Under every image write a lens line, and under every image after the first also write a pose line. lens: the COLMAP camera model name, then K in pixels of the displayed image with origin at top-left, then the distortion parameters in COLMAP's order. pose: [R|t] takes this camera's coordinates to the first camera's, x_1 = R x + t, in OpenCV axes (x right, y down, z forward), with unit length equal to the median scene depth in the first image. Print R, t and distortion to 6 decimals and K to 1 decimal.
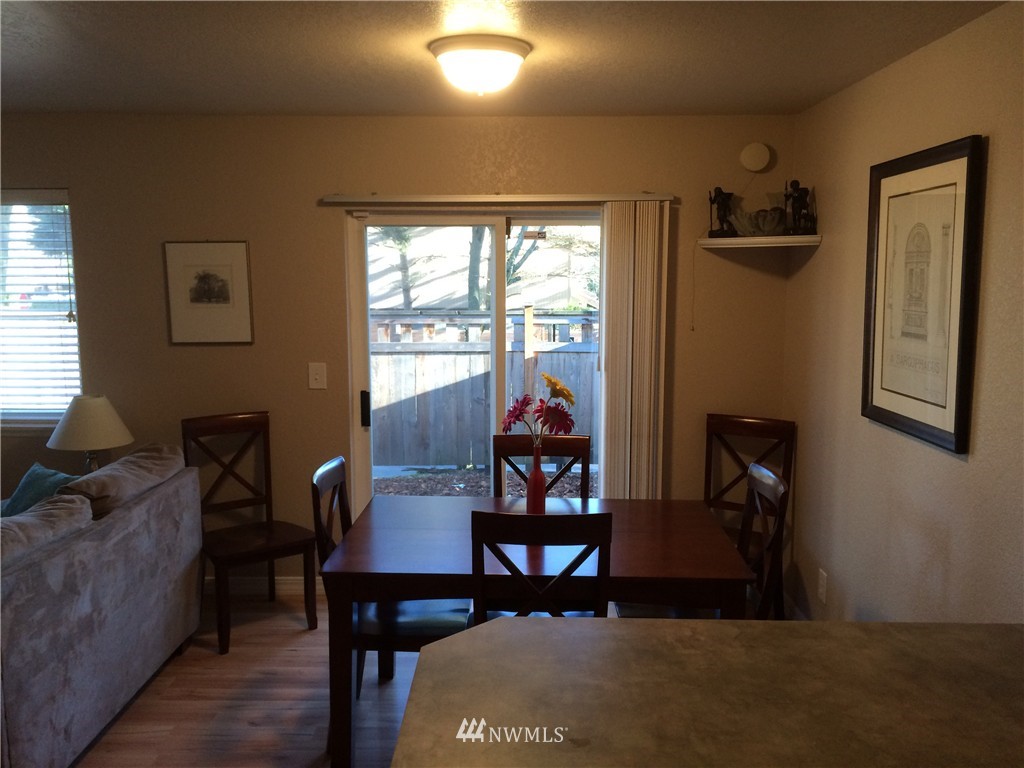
lens RADIAL K [[879.9, 0, 512.1], [0, 879.9, 383.3], [0, 0, 1]] dist [0.041075, -0.001434]
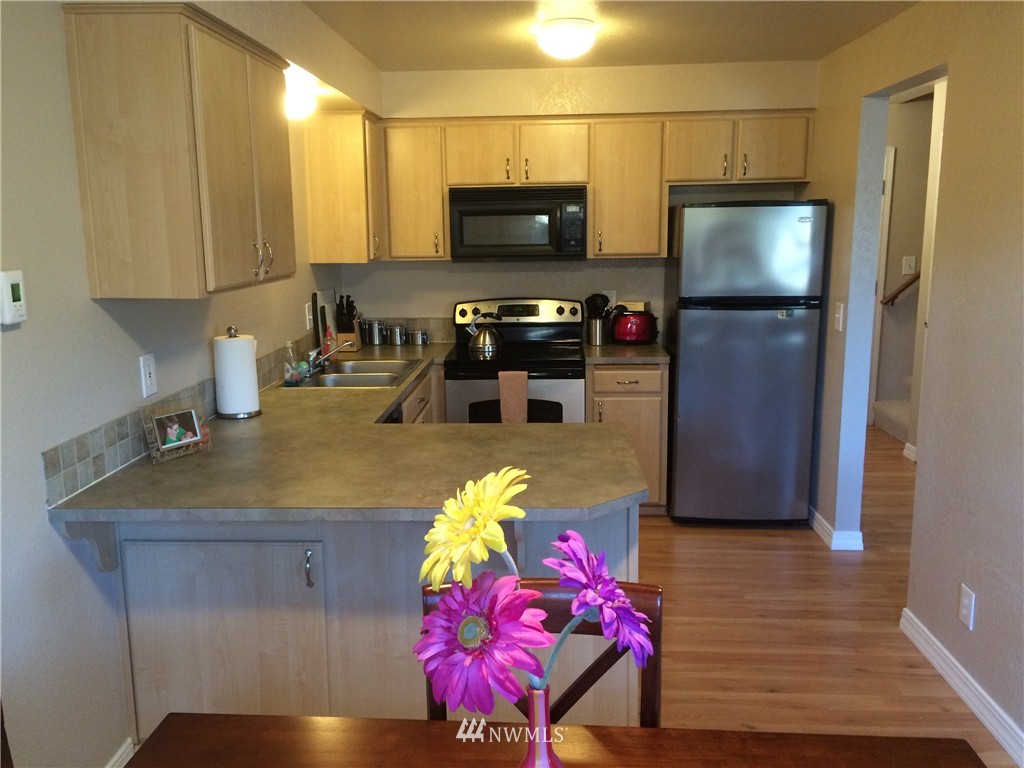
lens RADIAL K [[879.9, 0, 509.6], [0, 879.9, 382.5], [0, 0, 1]] dist [0.041075, -0.001434]
pose [[-0.999035, 0.012383, 0.042150, 0.028989], [0.024762, 0.951246, 0.307436, -0.159386], [-0.036288, 0.308183, -0.950635, 1.501596]]
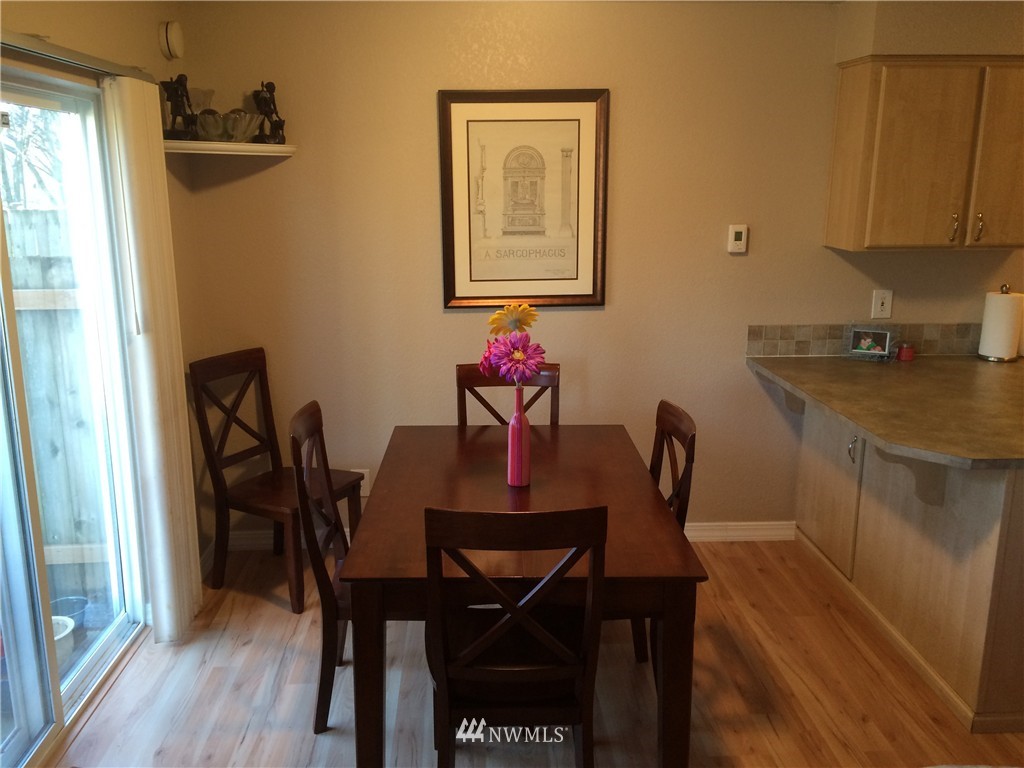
lens RADIAL K [[879.9, 0, 510.1], [0, 879.9, 385.2], [0, 0, 1]] dist [0.041075, -0.001434]
pose [[-0.057370, -0.219645, 0.973891, -0.967670], [0.131872, 0.965283, 0.225472, -0.147578], [-0.989605, 0.141365, -0.026413, 1.205359]]
